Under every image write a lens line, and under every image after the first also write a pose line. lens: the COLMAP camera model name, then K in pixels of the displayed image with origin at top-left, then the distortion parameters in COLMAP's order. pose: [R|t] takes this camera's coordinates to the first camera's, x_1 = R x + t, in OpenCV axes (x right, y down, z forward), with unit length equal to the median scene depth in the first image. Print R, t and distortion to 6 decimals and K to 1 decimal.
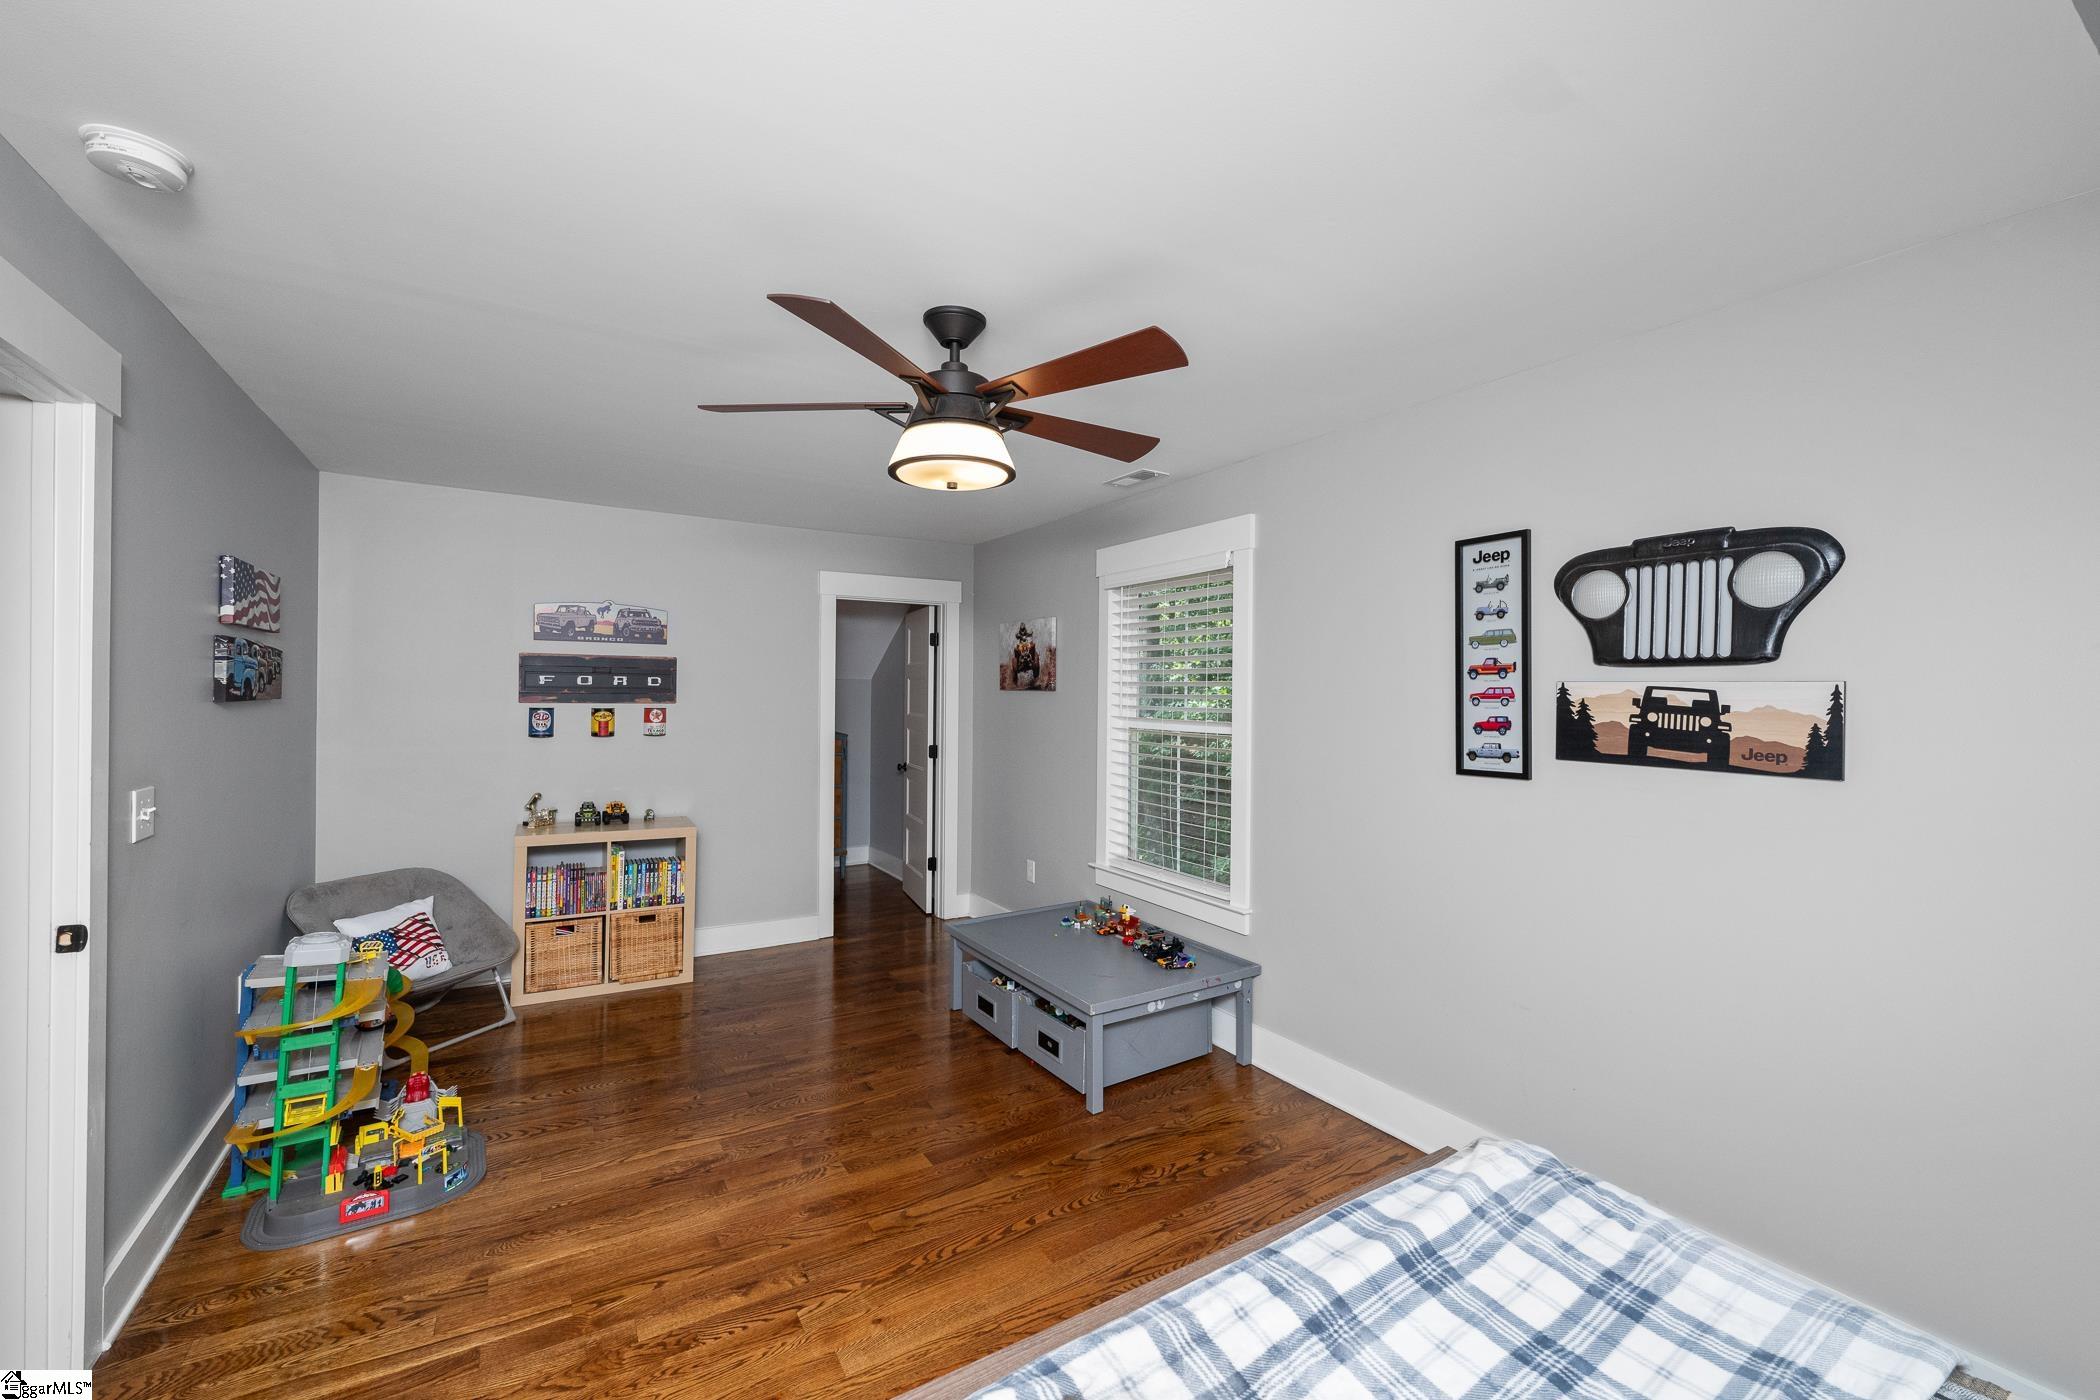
lens RADIAL K [[841.0, 0, 1039.6], [0, 841.0, 691.8], [0, 0, 1]] dist [-0.000350, -0.000225]
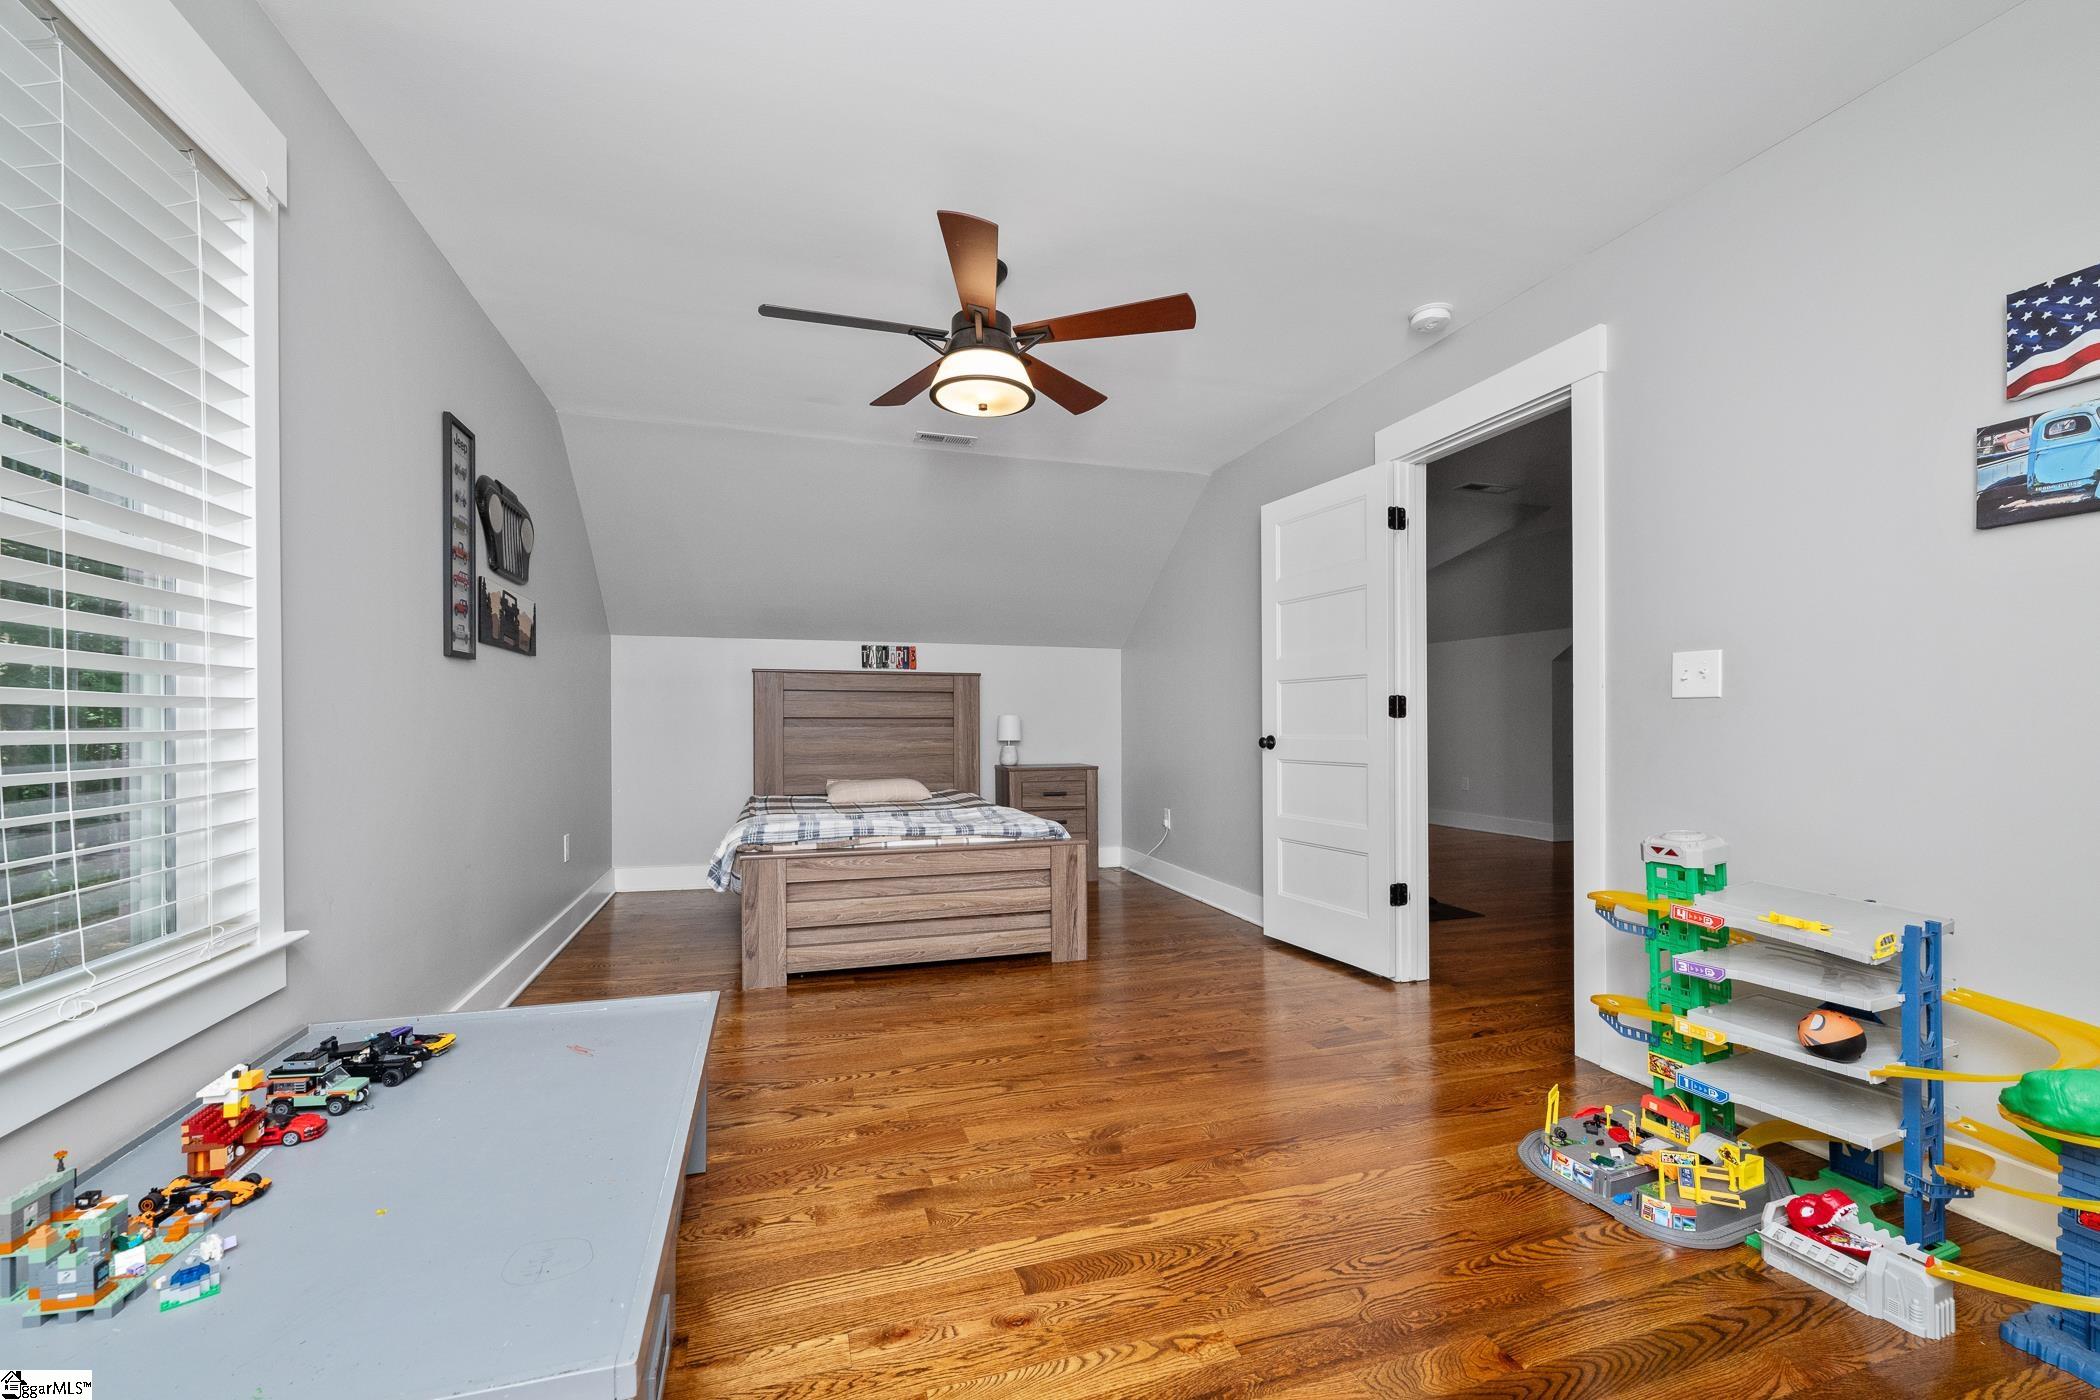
lens RADIAL K [[841.0, 0, 1045.9], [0, 841.0, 732.3], [0, 0, 1]] dist [-0.000350, -0.000225]
pose [[-0.969747, -0.011739, 0.243829, -0.404115], [-0.009463, 0.999900, 0.010504, 0.171265], [-0.243928, 0.007879, -0.969761, 1.787123]]
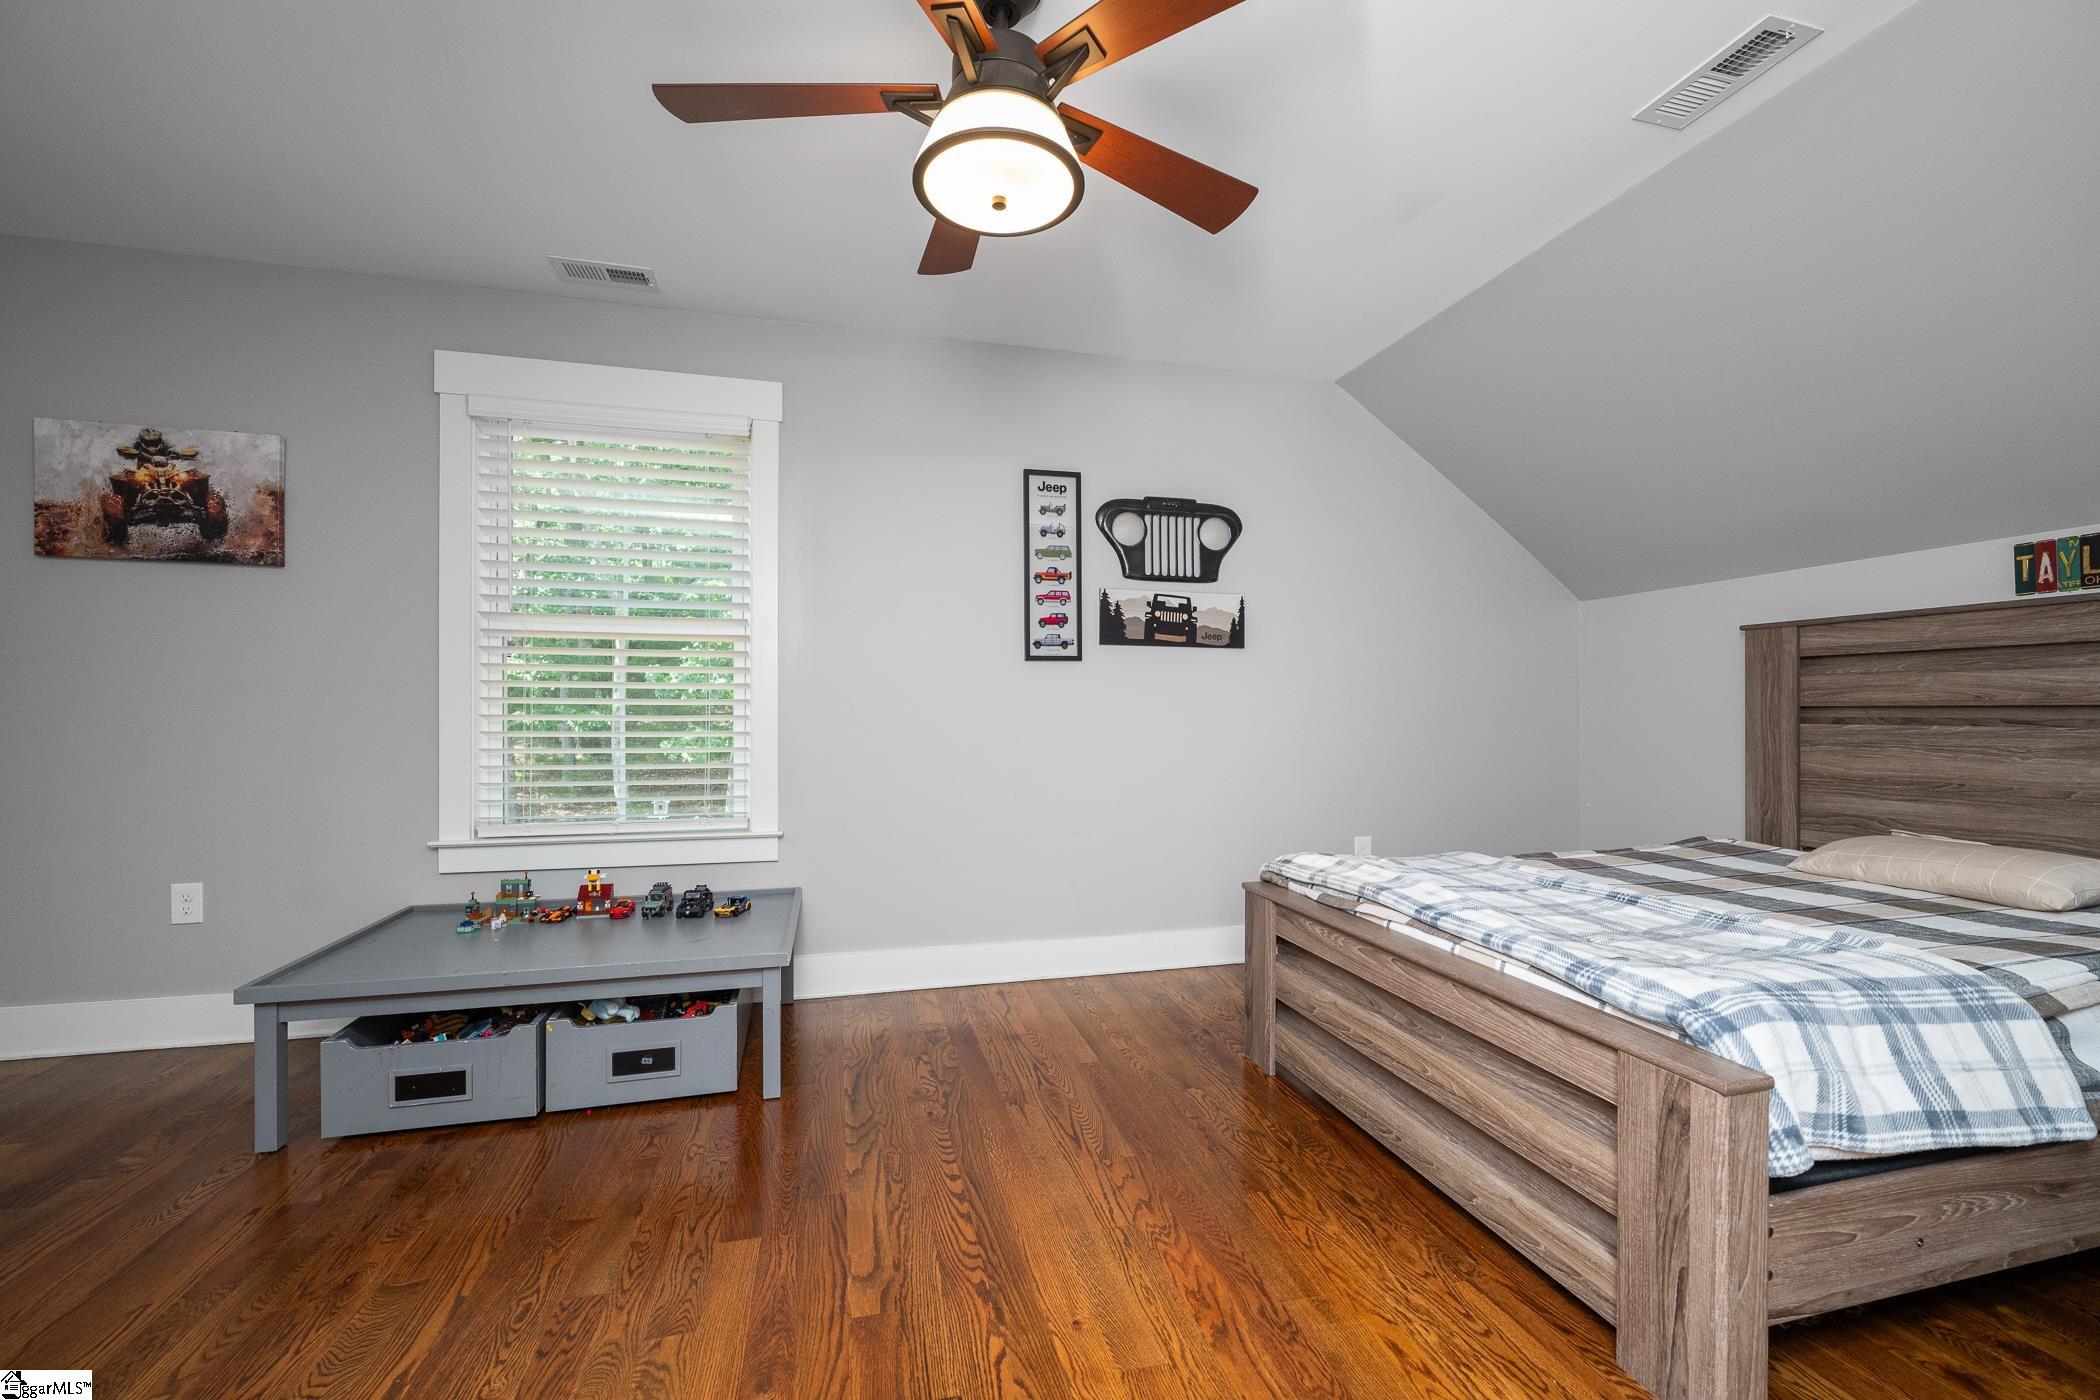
lens RADIAL K [[841.0, 0, 1042.7], [0, 841.0, 712.9], [0, 0, 1]] dist [-0.000350, -0.000225]
pose [[0.297676, -0.010422, 0.954610, -0.672702], [-0.002997, 0.999925, 0.011852, 0.161622], [-0.954662, -0.006389, 0.297623, 0.619013]]
